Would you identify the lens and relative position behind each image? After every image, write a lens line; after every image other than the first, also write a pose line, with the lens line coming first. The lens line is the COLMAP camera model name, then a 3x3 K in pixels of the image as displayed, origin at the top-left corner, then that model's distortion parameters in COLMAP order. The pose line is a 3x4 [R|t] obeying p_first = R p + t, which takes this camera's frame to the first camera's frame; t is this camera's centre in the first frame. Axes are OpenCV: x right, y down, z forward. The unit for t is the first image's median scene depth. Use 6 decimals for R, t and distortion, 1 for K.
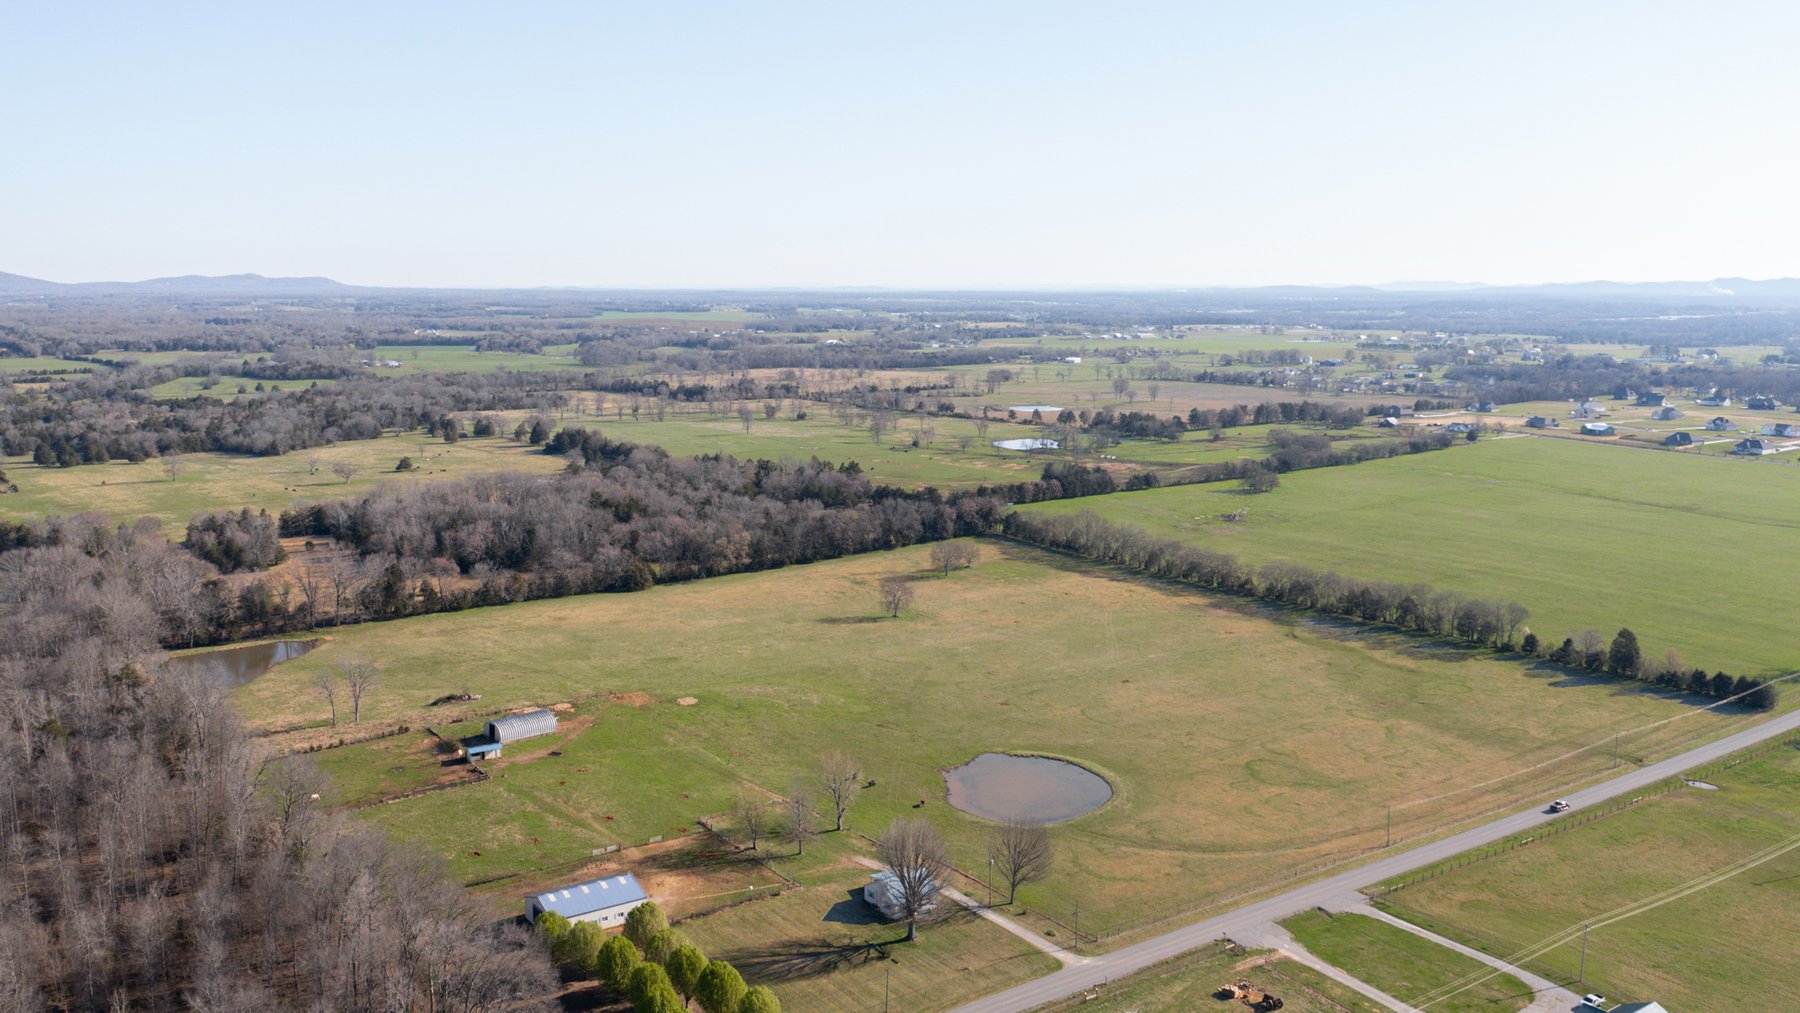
lens RADIAL K [[1494.5, 0, 894.8], [0, 1494.5, 499.2], [0, 0, 1]] dist [-0.010801, 0.006362]
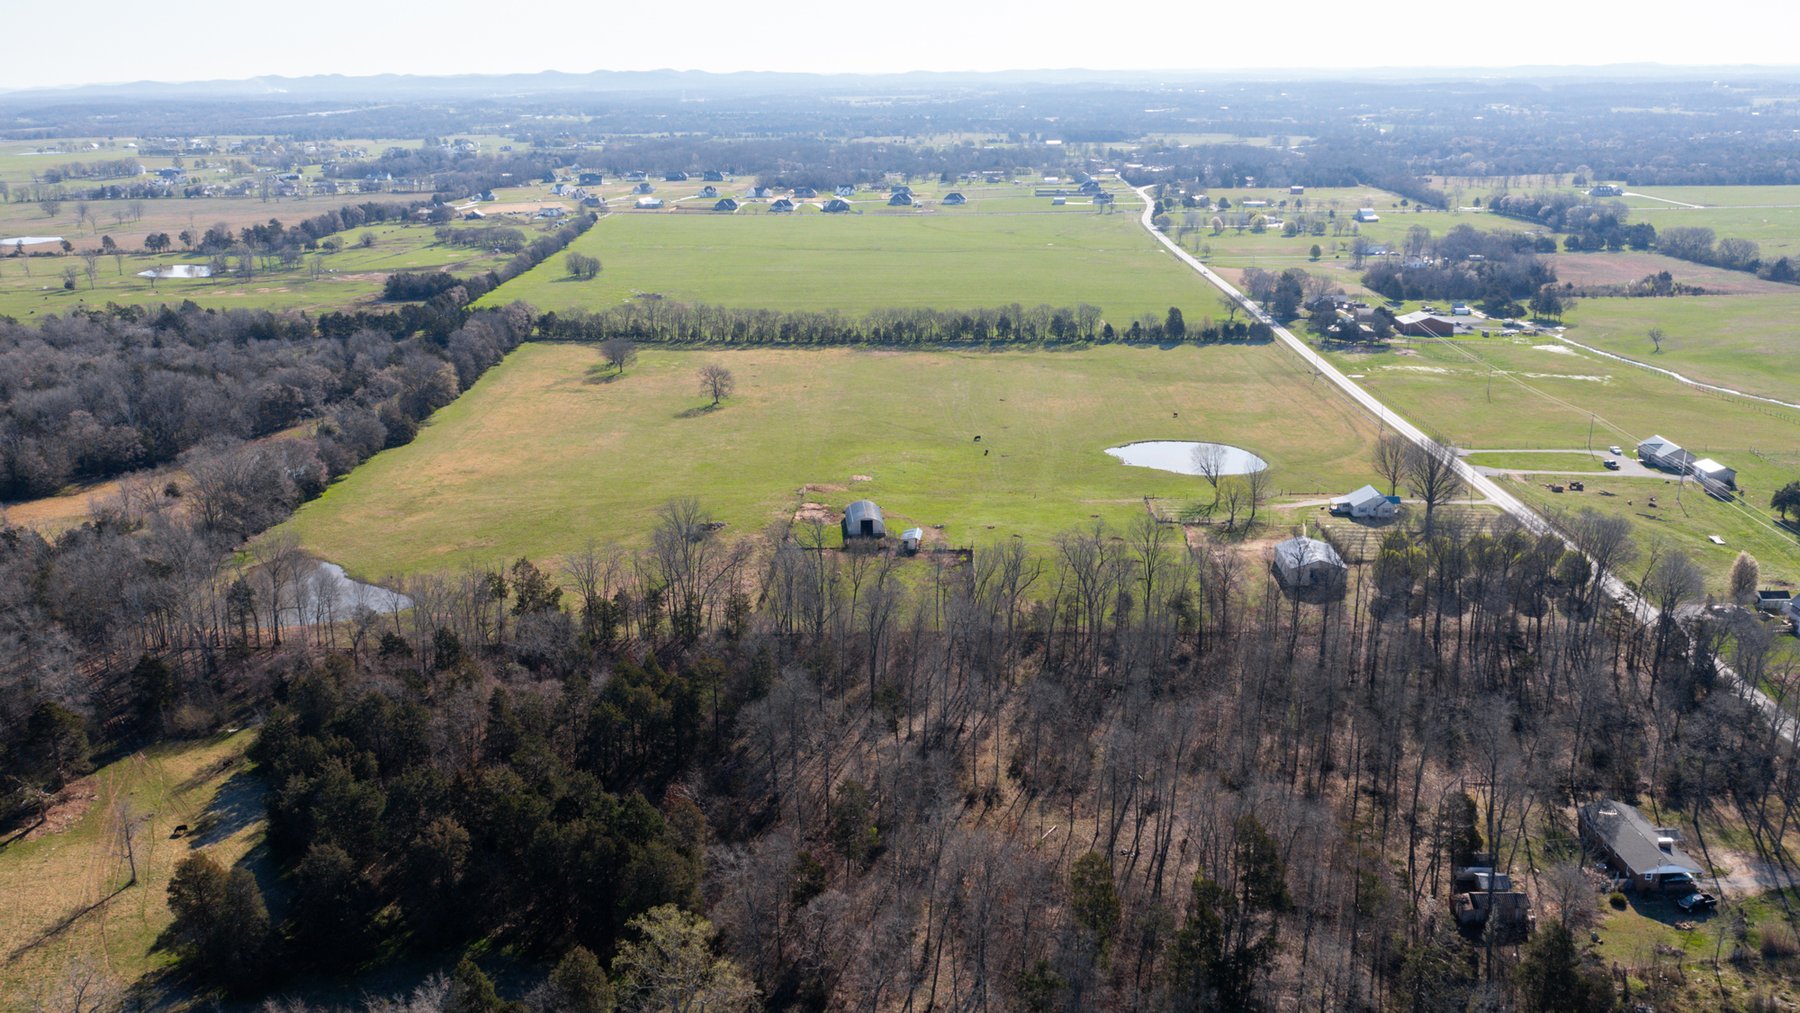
lens RADIAL K [[1469.5, 0, 889.7], [0, 1469.5, 491.2], [0, 0, 1]] dist [-0.009804, 0.003354]
pose [[0.616089, -0.225823, 0.754611, -0.736298], [0.127870, 0.973988, 0.187076, -0.039963], [-0.777228, -0.018764, 0.628939, 0.256684]]
